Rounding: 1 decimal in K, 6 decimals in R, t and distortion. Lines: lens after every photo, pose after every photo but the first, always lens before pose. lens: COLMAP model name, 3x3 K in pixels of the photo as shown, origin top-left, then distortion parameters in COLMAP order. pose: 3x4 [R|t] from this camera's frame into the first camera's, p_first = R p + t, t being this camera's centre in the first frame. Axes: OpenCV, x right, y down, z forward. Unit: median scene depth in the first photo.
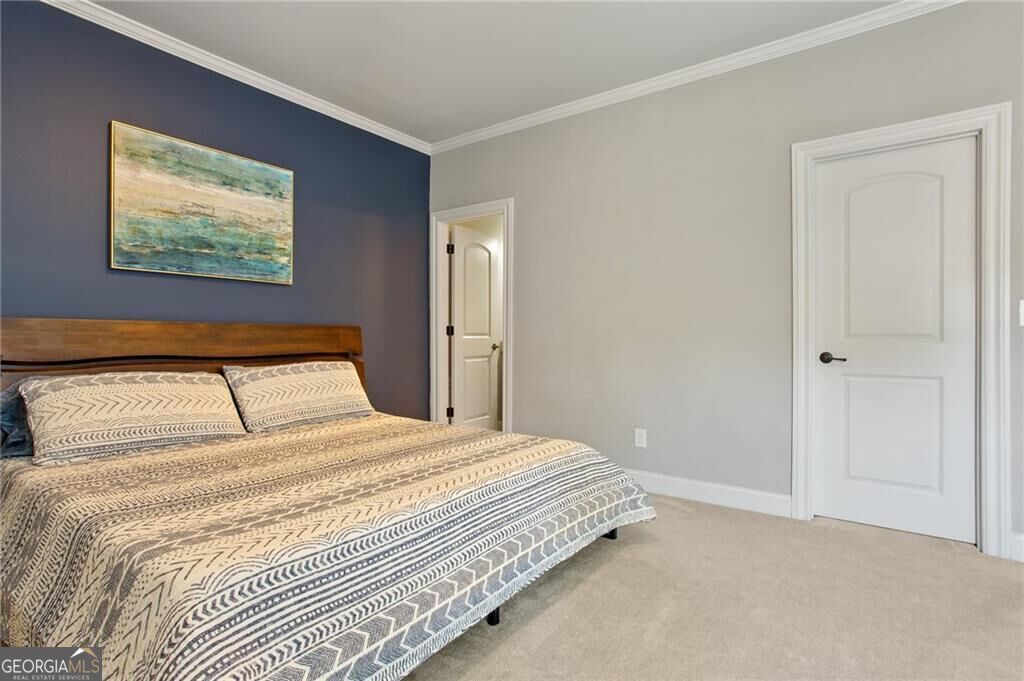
lens RADIAL K [[517.6, 0, 508.5], [0, 517.6, 337.8], [0, 0, 1]] dist [-0.002836, -0.000139]
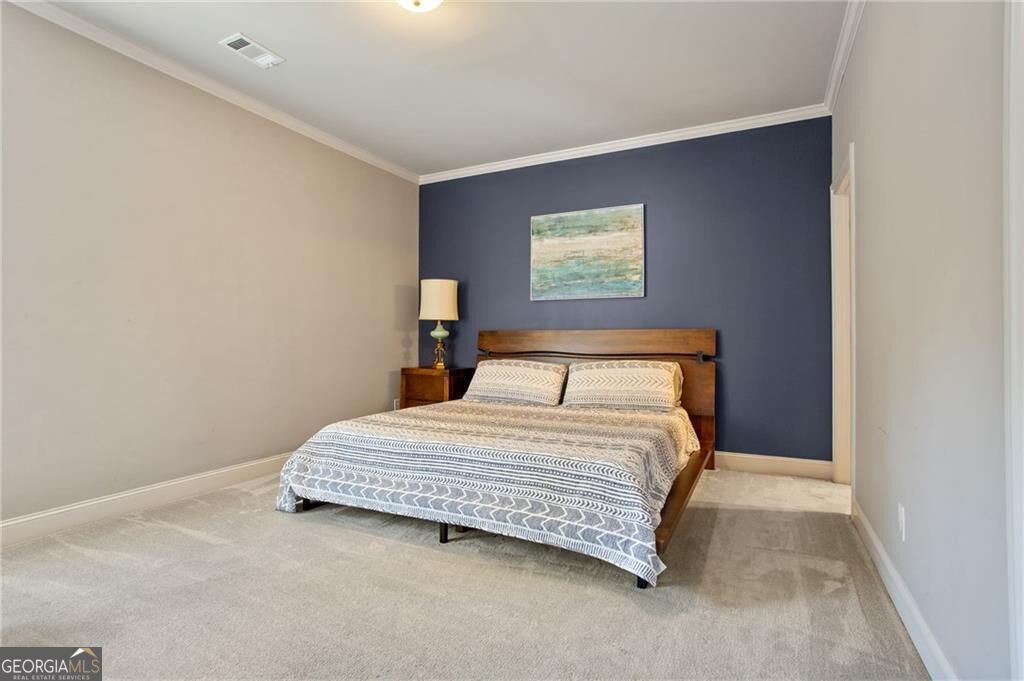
lens RADIAL K [[507.4, 0, 508.6], [0, 507.4, 339.9], [0, 0, 1]] dist [-0.028443, 0.000274]
pose [[0.165418, -0.007089, -0.986198, 0.782756], [-0.005423, 0.999953, -0.008097, 0.010716], [0.986209, 0.006687, 0.165372, 0.551840]]
